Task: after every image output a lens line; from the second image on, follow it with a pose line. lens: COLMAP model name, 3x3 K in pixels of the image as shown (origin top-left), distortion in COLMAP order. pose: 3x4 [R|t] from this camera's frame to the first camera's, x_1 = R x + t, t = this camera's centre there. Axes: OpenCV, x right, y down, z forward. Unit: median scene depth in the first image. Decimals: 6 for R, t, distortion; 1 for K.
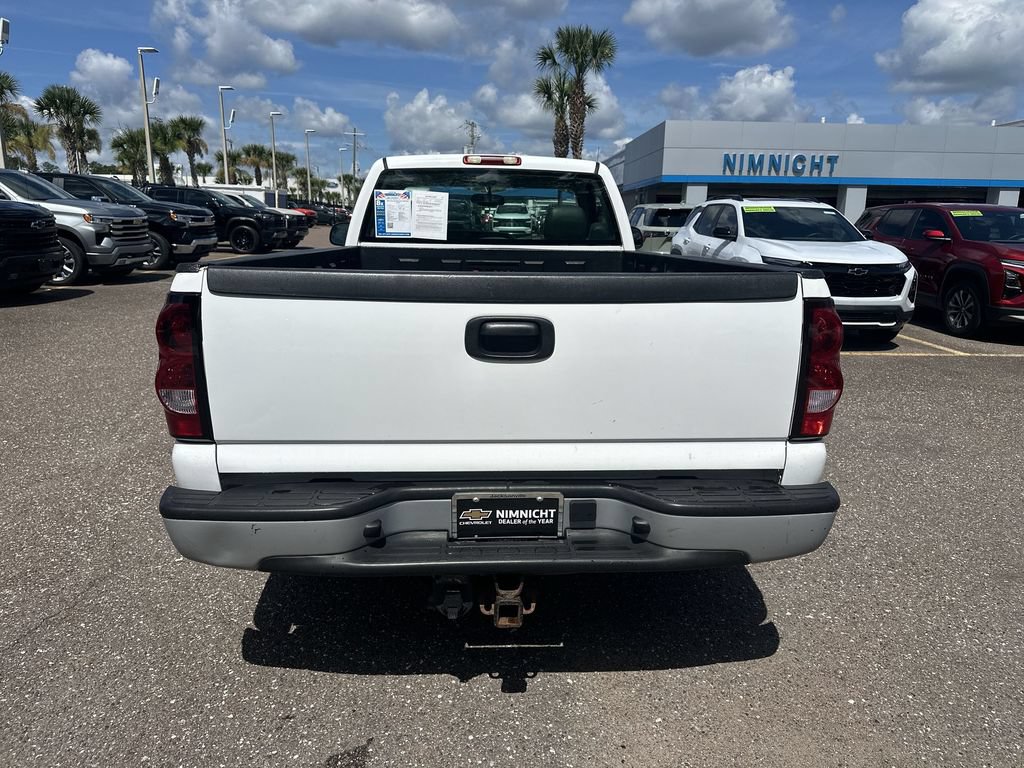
lens RADIAL K [[707.3, 0, 520.1], [0, 707.3, 382.4], [0, 0, 1]] dist [0.058257, -0.067661]
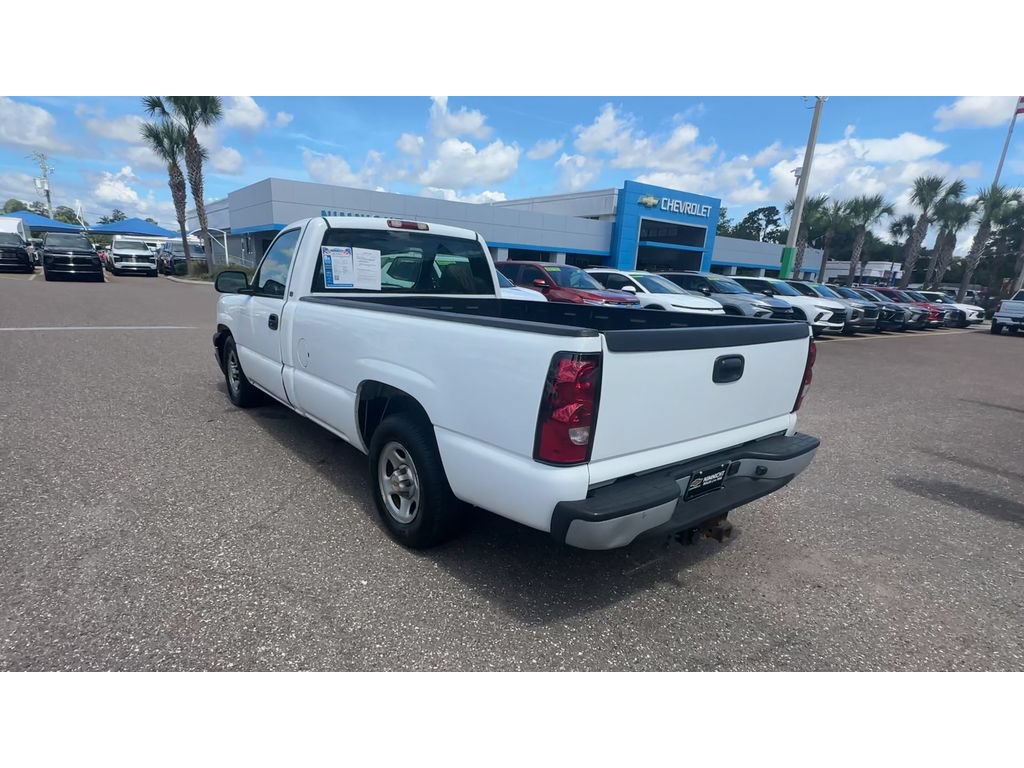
lens RADIAL K [[536.1, 0, 474.1], [0, 536.1, 454.0], [0, 0, 1]] dist [-0.008020, 0.001812]
pose [[0.835605, -0.157046, 0.526404, -0.500391], [0.092136, 0.984756, 0.147536, -0.045018], [-0.541549, -0.074781, 0.837336, 0.121544]]
